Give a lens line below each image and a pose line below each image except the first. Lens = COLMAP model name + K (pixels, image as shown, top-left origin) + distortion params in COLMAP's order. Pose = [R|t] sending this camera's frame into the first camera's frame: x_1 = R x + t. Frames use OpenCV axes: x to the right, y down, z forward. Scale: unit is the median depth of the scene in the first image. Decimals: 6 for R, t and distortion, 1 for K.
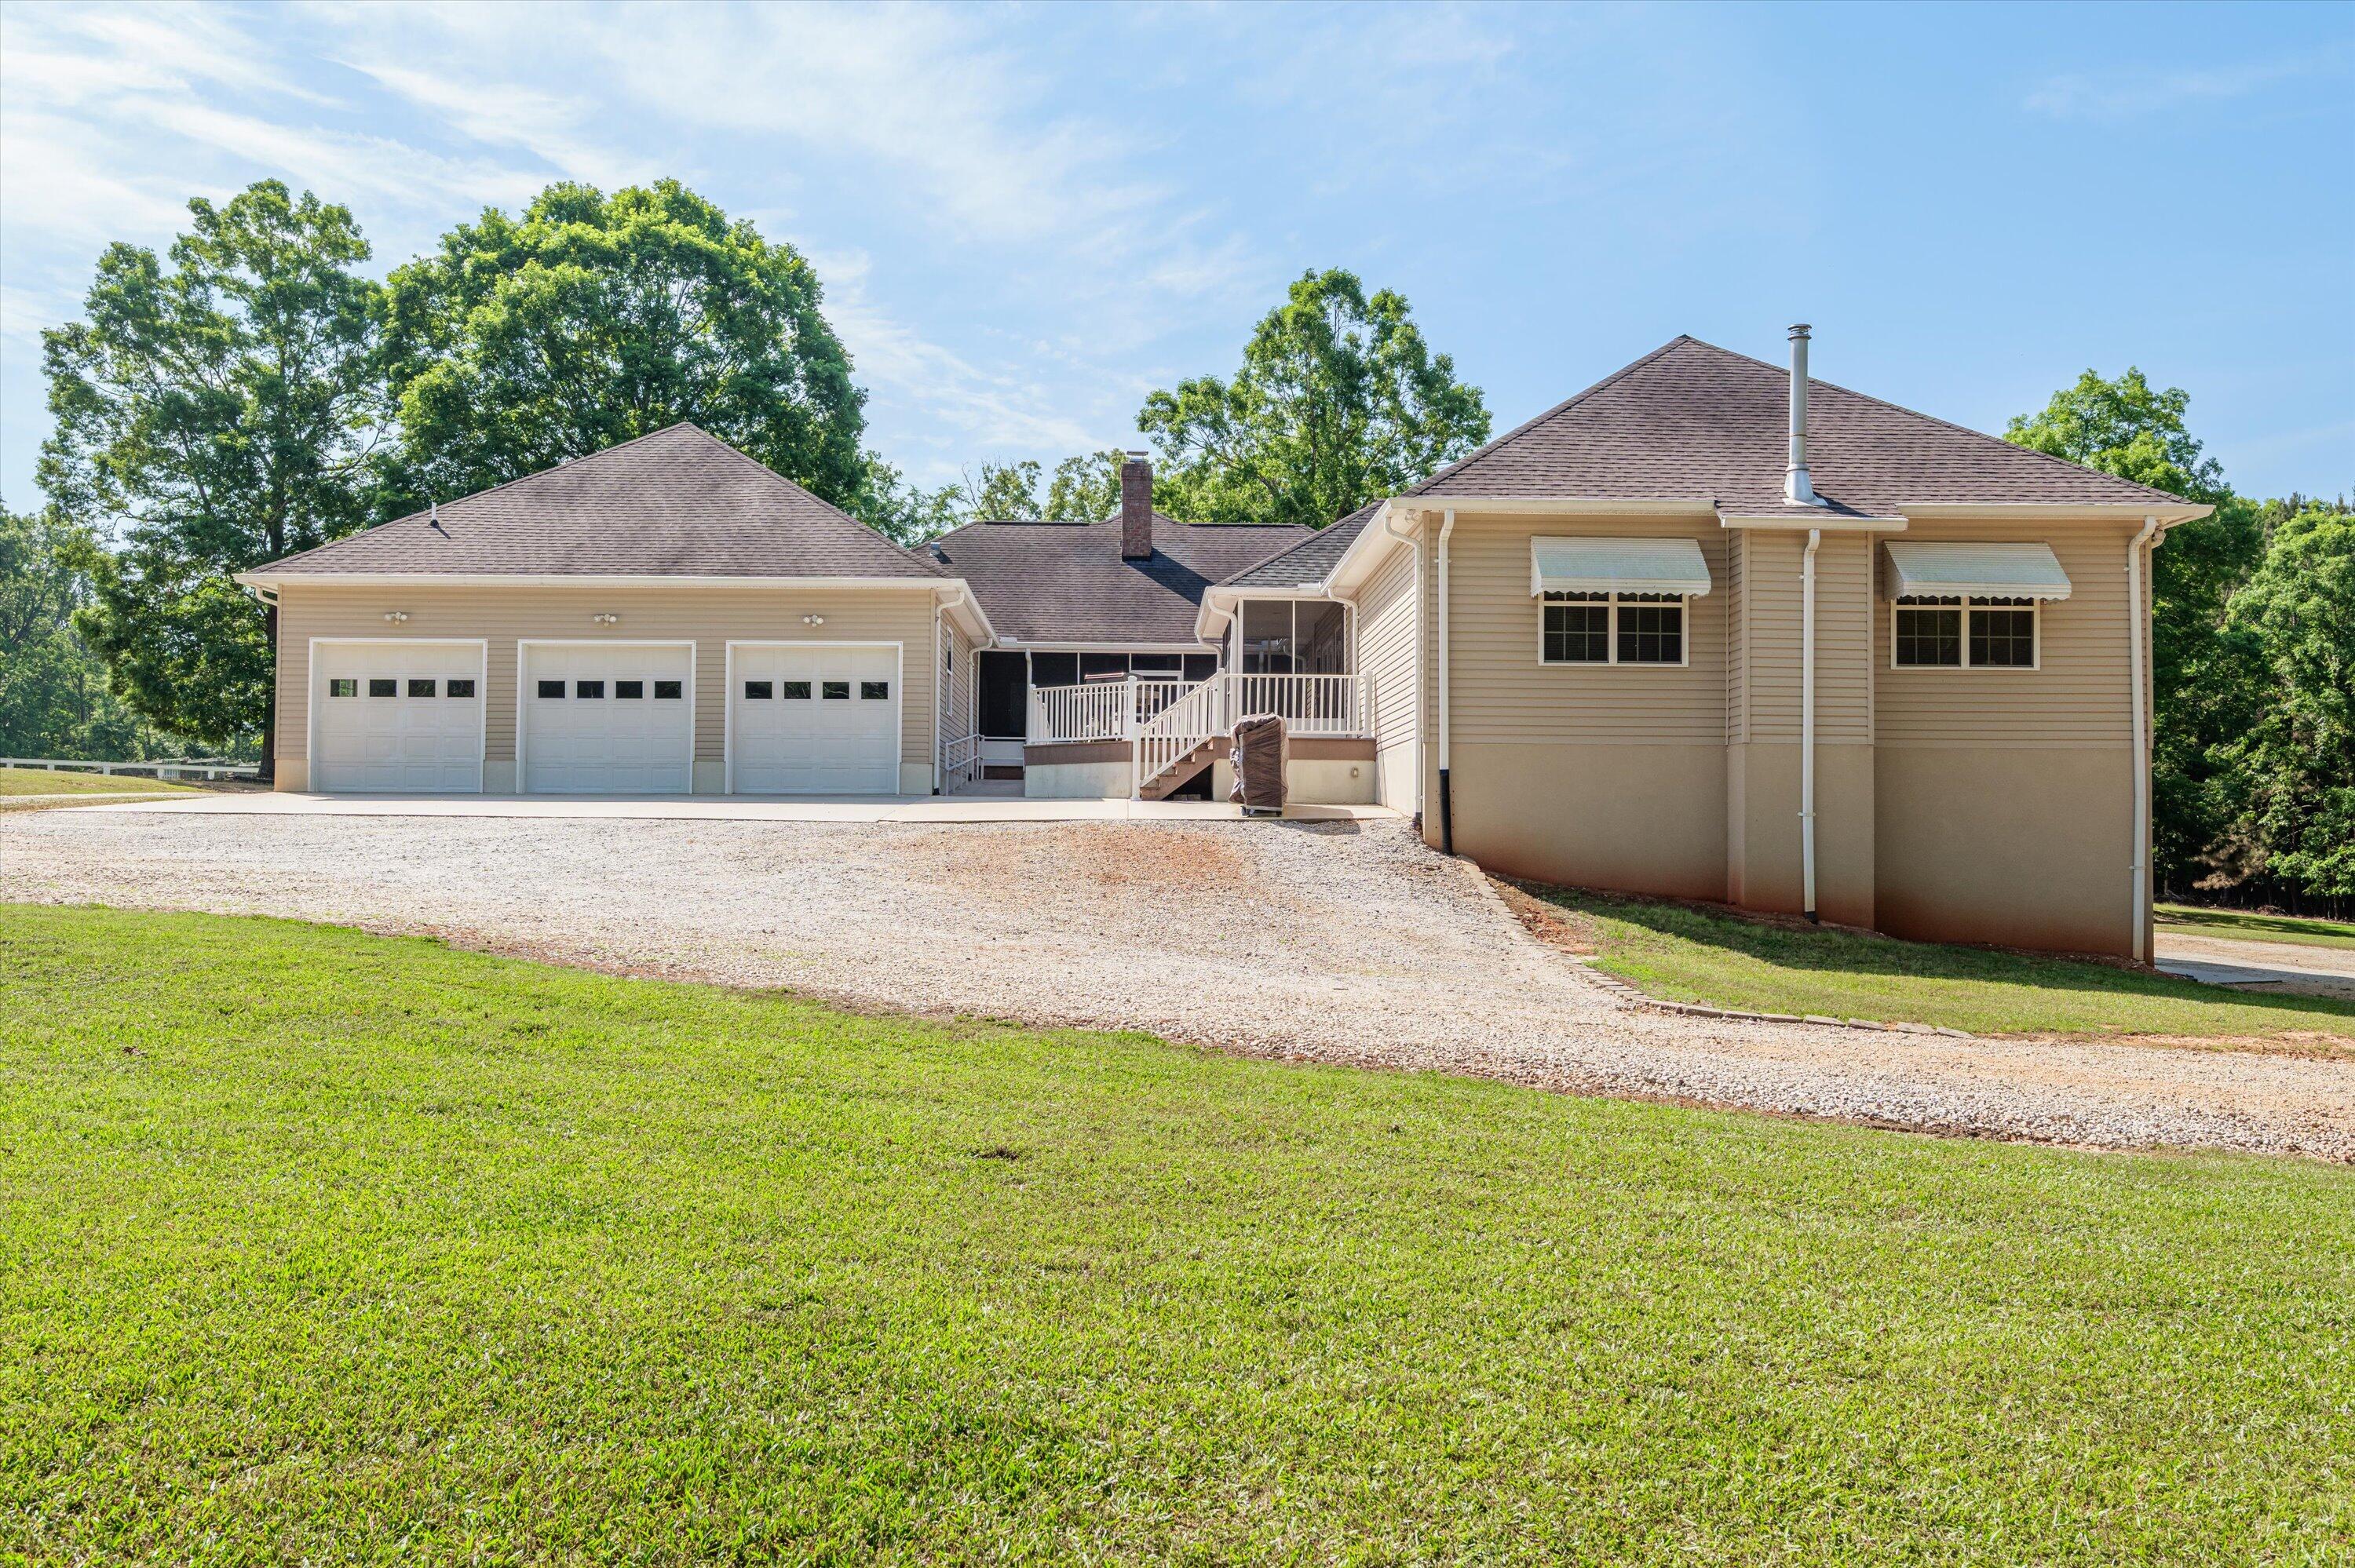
lens RADIAL K [[1969.7, 0, 1171.0], [0, 1969.7, 782.9], [0, 0, 1]] dist [-0.007475, 0.000883]
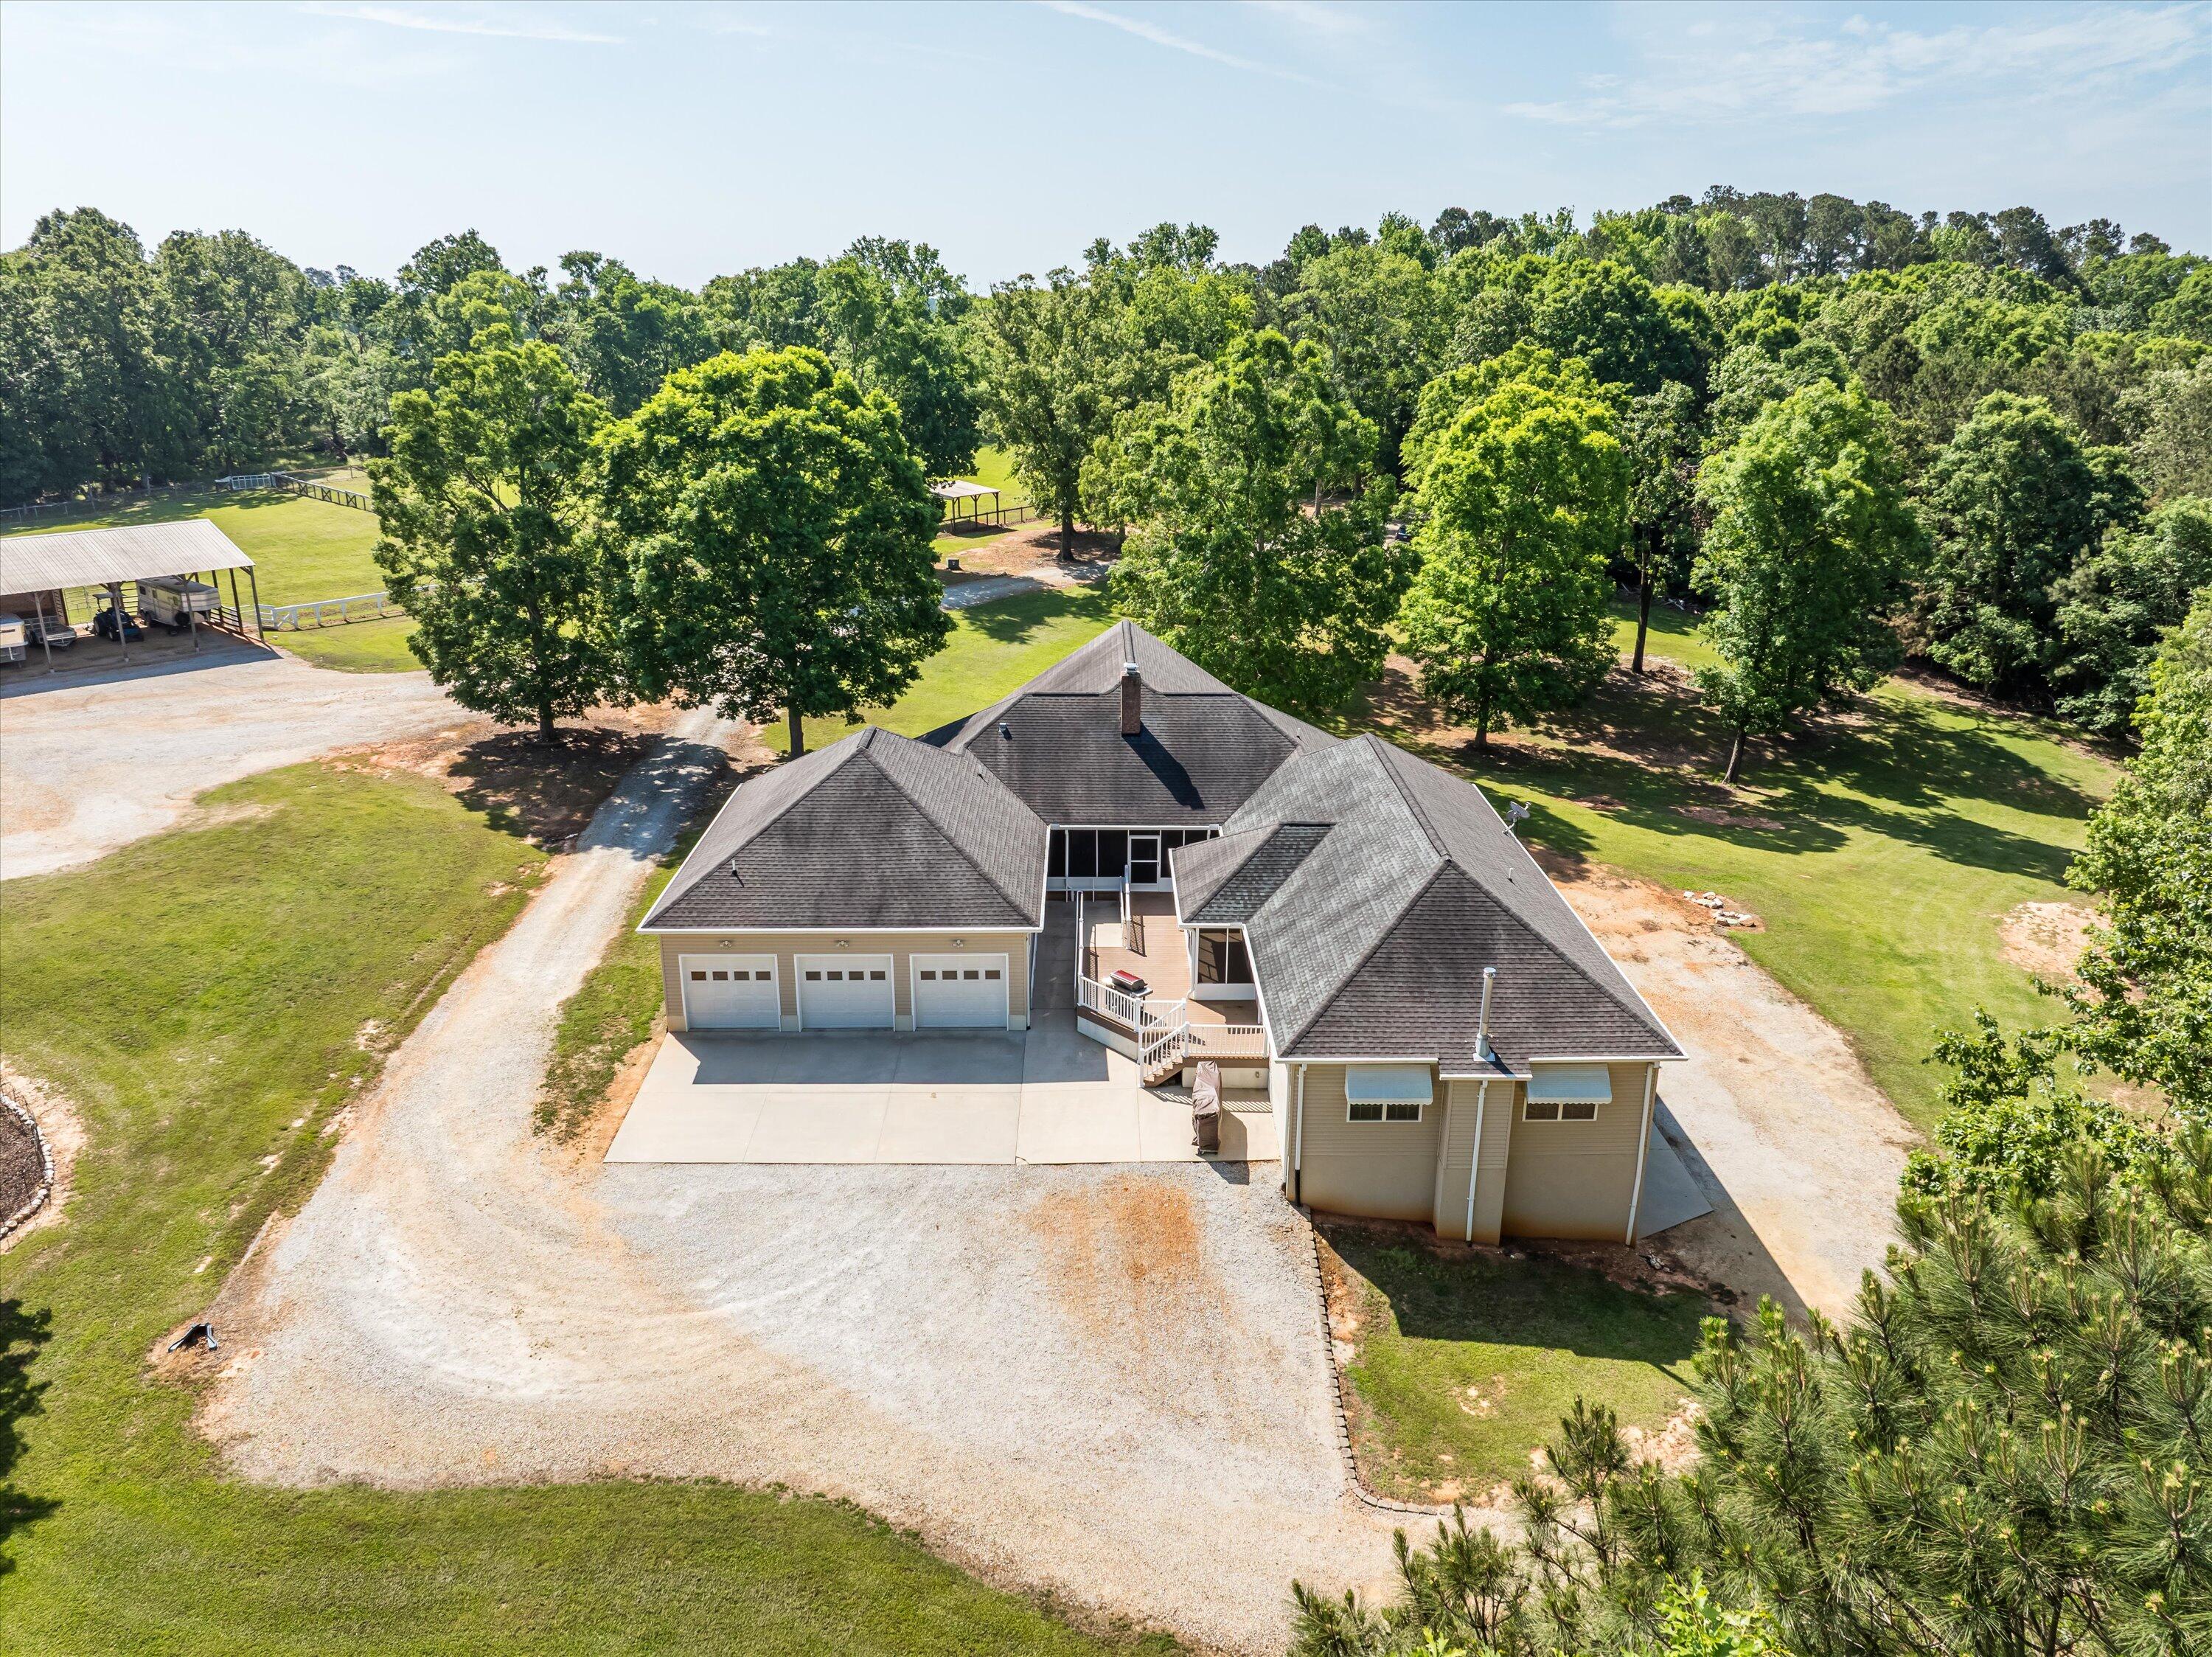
lens RADIAL K [[1612.7, 0, 1111.2], [0, 1612.7, 834.1], [0, 0, 1]] dist [-0.024314, 0.006314]
pose [[0.999953, 0.000156, -0.009711, -0.034511], [0.003316, 0.934287, 0.356506, -0.838339], [0.009128, -0.356521, 0.934243, -0.394443]]
